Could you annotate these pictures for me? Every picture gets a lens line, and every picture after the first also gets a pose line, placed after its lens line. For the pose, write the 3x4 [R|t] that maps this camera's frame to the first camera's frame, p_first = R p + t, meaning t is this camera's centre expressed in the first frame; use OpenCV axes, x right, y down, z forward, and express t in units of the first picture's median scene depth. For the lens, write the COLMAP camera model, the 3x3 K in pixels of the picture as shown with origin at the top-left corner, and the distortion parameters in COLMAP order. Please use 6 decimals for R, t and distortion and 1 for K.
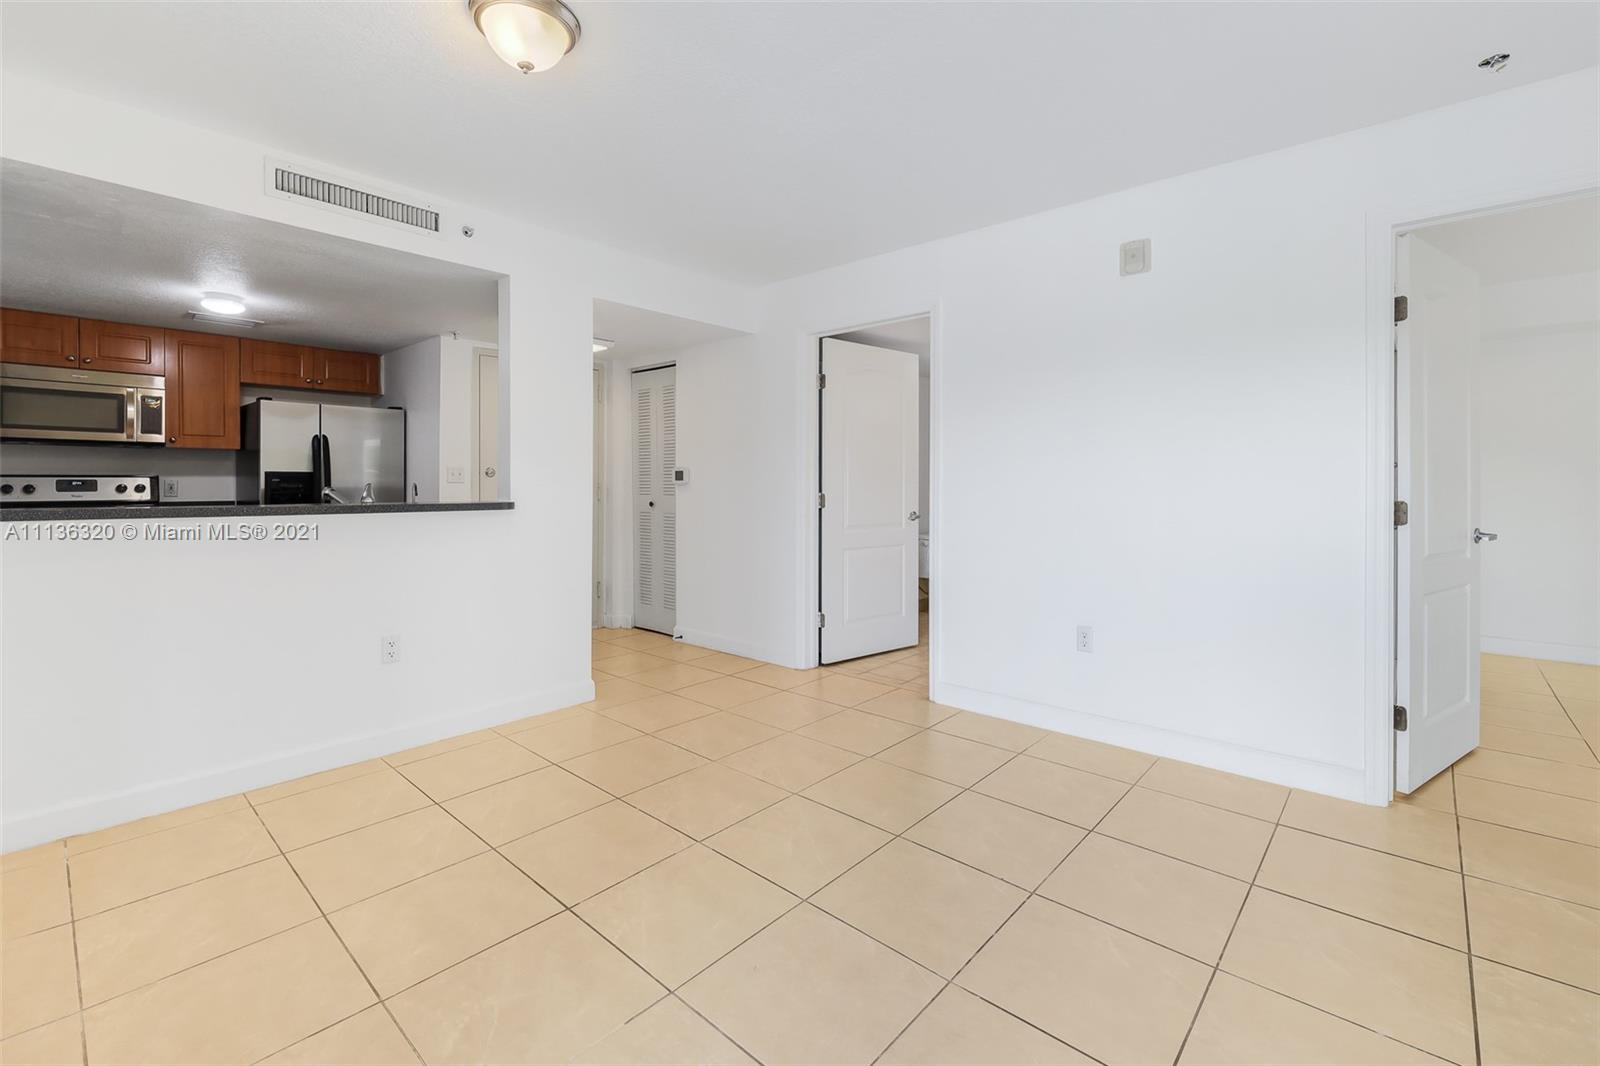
lens RADIAL K [[689.9, 0, 797.2], [0, 689.9, 490.6], [0, 0, 1]] dist [-0.007576, -0.000024]
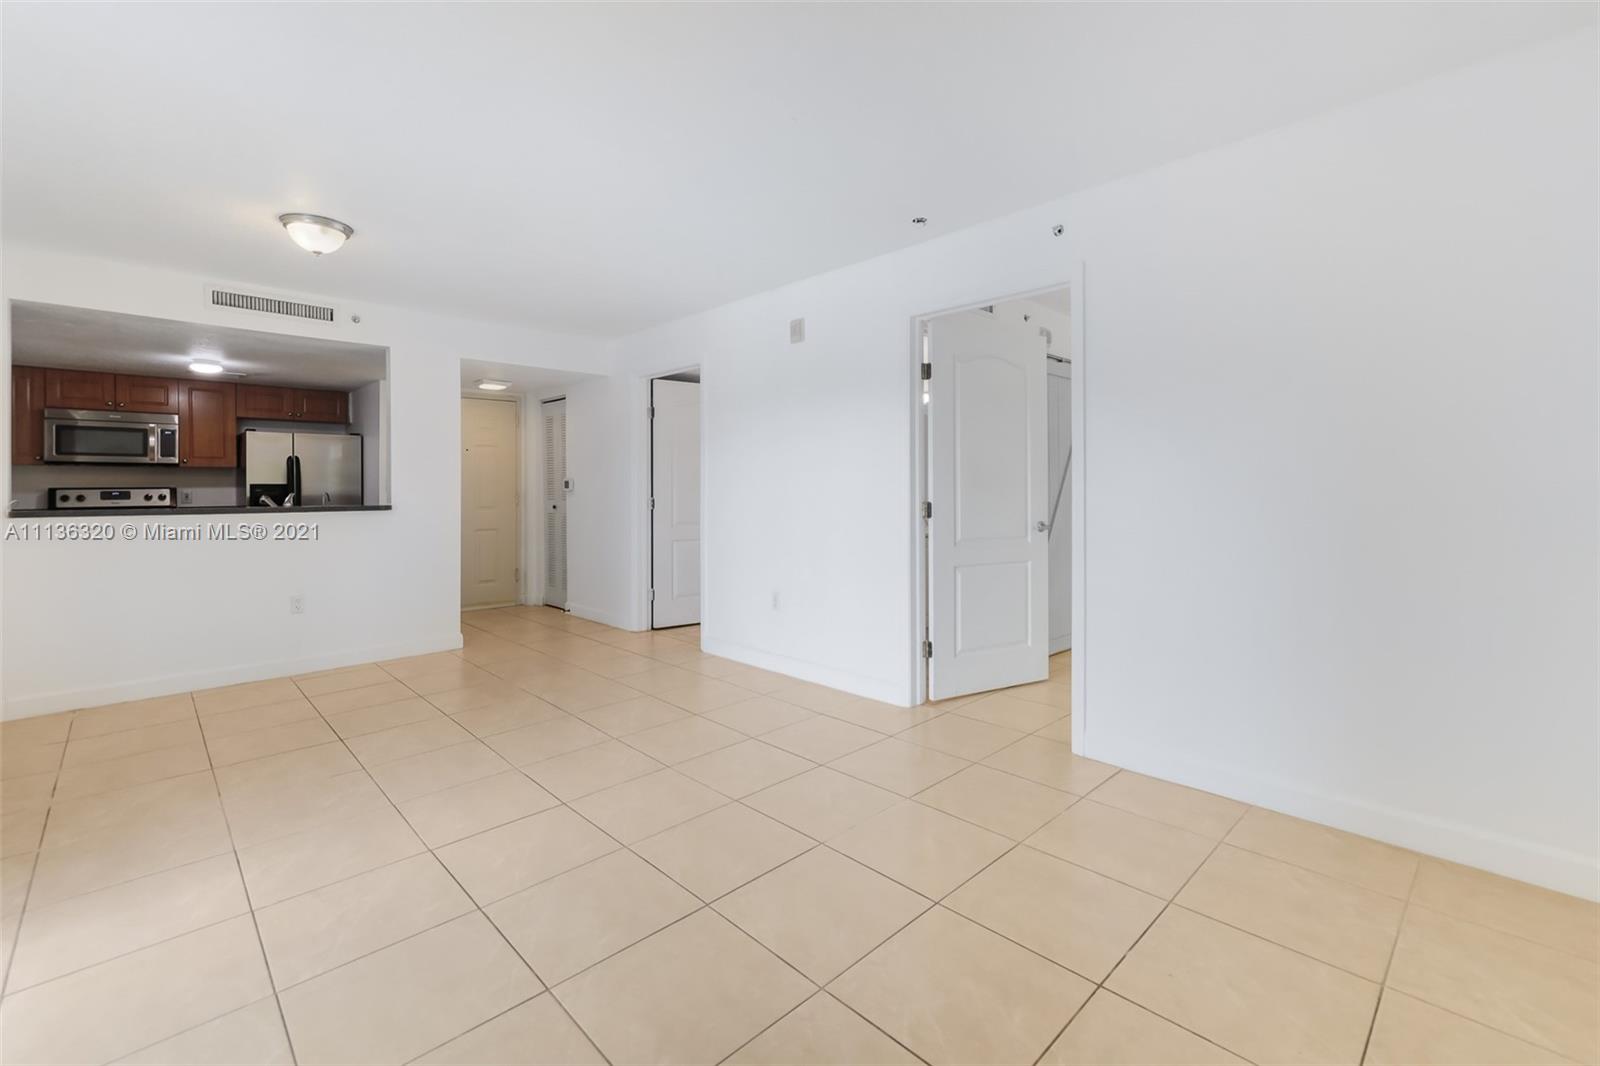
lens RADIAL K [[683.4, 0, 807.8], [0, 683.4, 491.5], [0, 0, 1]] dist [0.001177, 0.000679]
pose [[0.998076, -0.006433, -0.061661, 0.401366], [0.006202, 0.999973, -0.003943, -0.001025], [0.061685, 0.003553, 0.998089, -0.273225]]
